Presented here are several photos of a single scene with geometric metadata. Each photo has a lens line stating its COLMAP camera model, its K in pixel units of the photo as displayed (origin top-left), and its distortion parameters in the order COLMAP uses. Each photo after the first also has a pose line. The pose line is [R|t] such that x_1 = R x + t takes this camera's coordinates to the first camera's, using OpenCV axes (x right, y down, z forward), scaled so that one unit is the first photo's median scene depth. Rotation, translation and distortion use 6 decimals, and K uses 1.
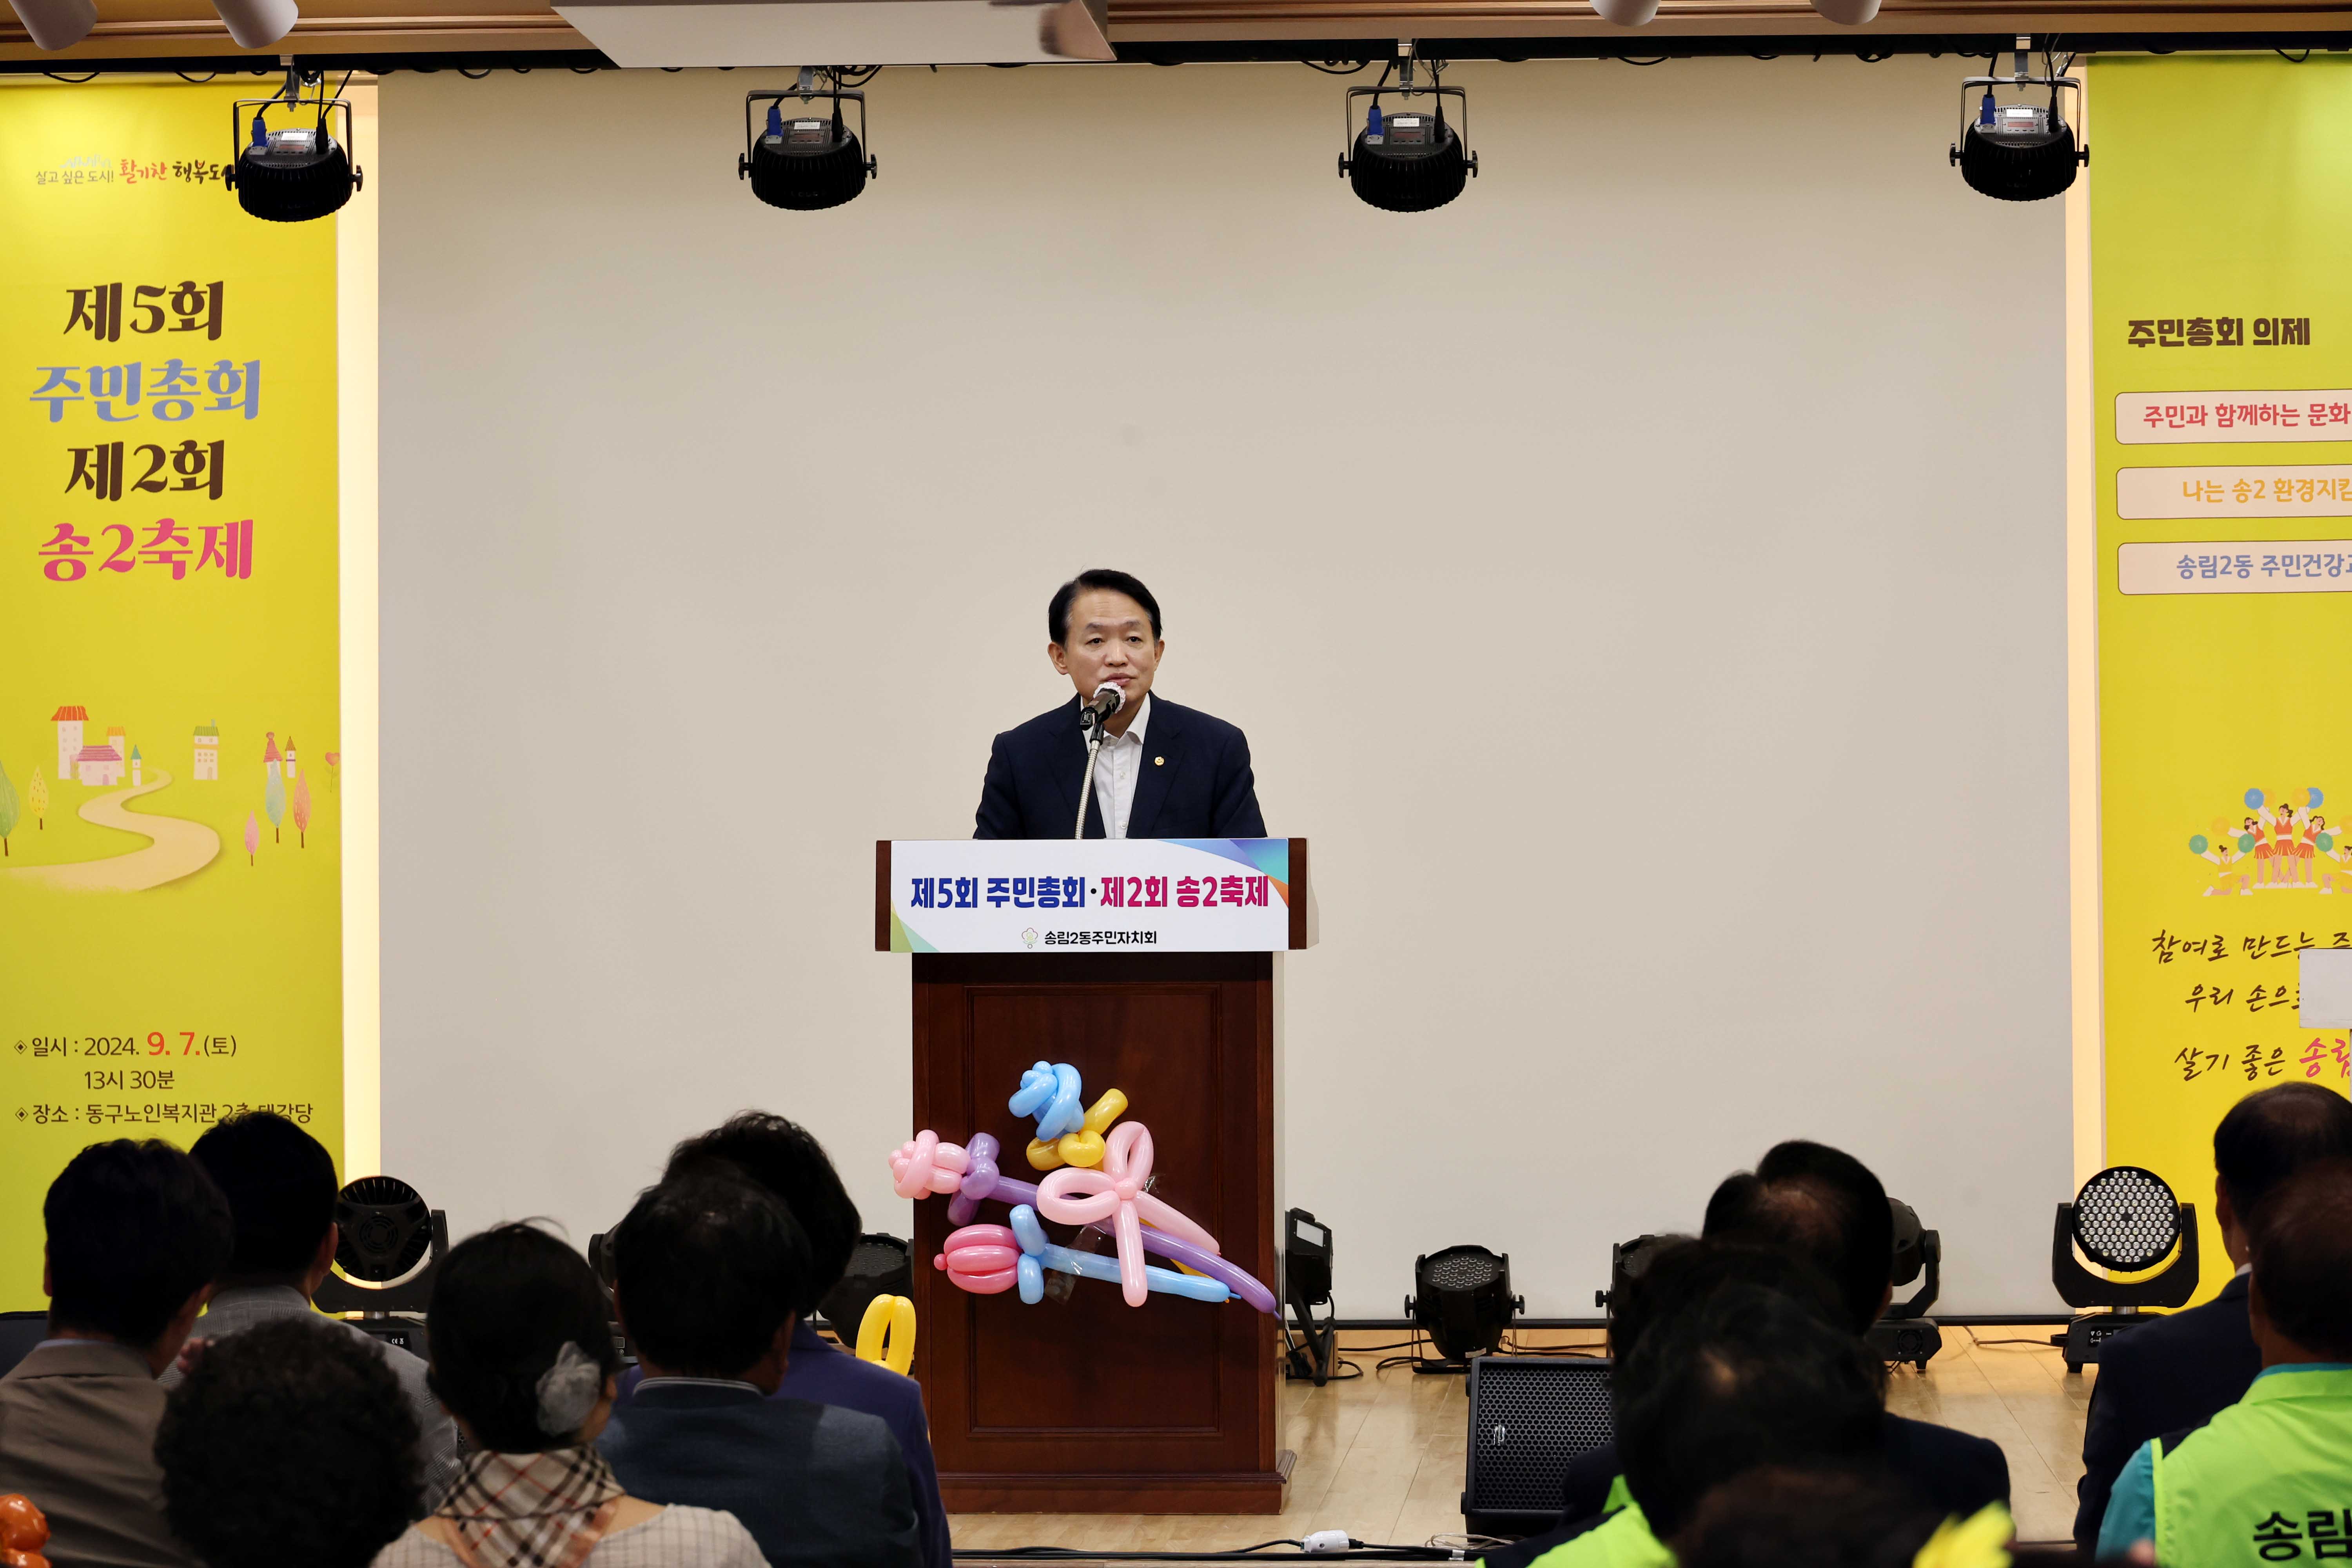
lens RADIAL K [[6330.0, 0, 1176.0], [0, 6330.0, 784.0], [0, 0, 1]] dist [-0.057793, 1.593875]
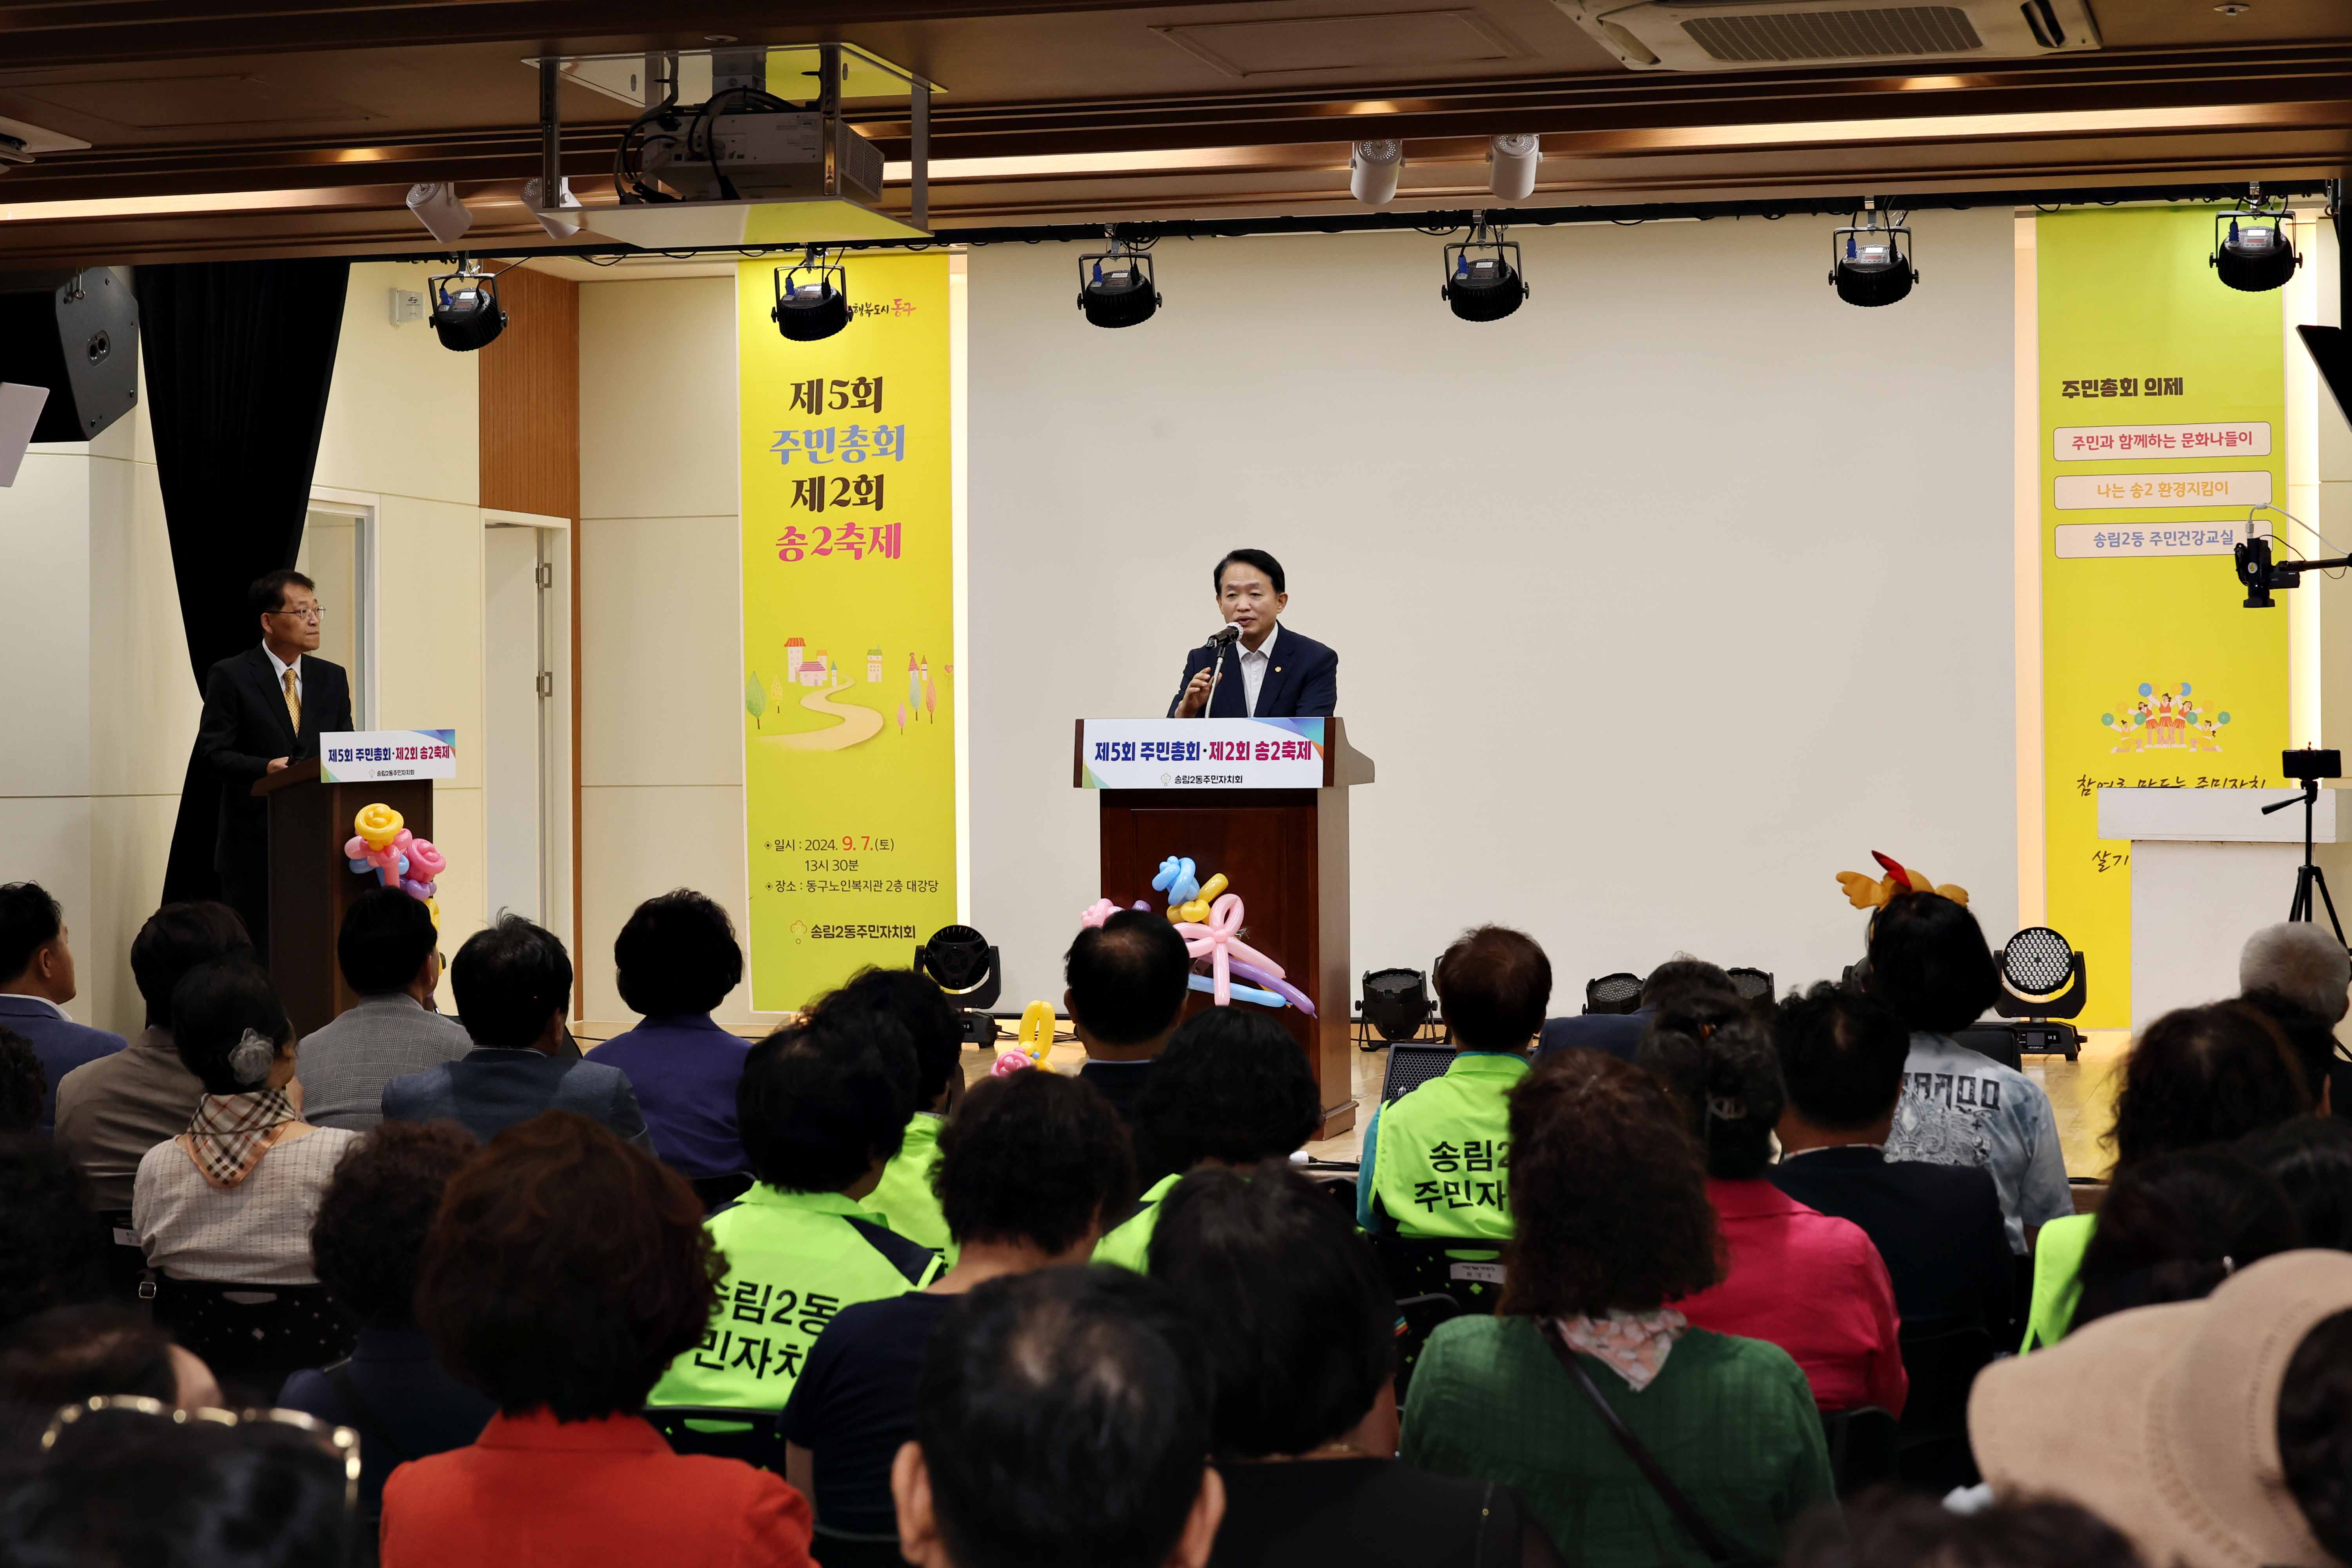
lens RADIAL K [[3941.6, 0, 1175.8], [0, 3941.6, 725.9], [0, 0, 1]] dist [0.059242, -0.048196]
pose [[0.985673, -0.001561, -0.168663, 0.144000], [0.003422, 0.999936, 0.010747, -0.000083], [0.168635, -0.011170, 0.985615, 0.013152]]
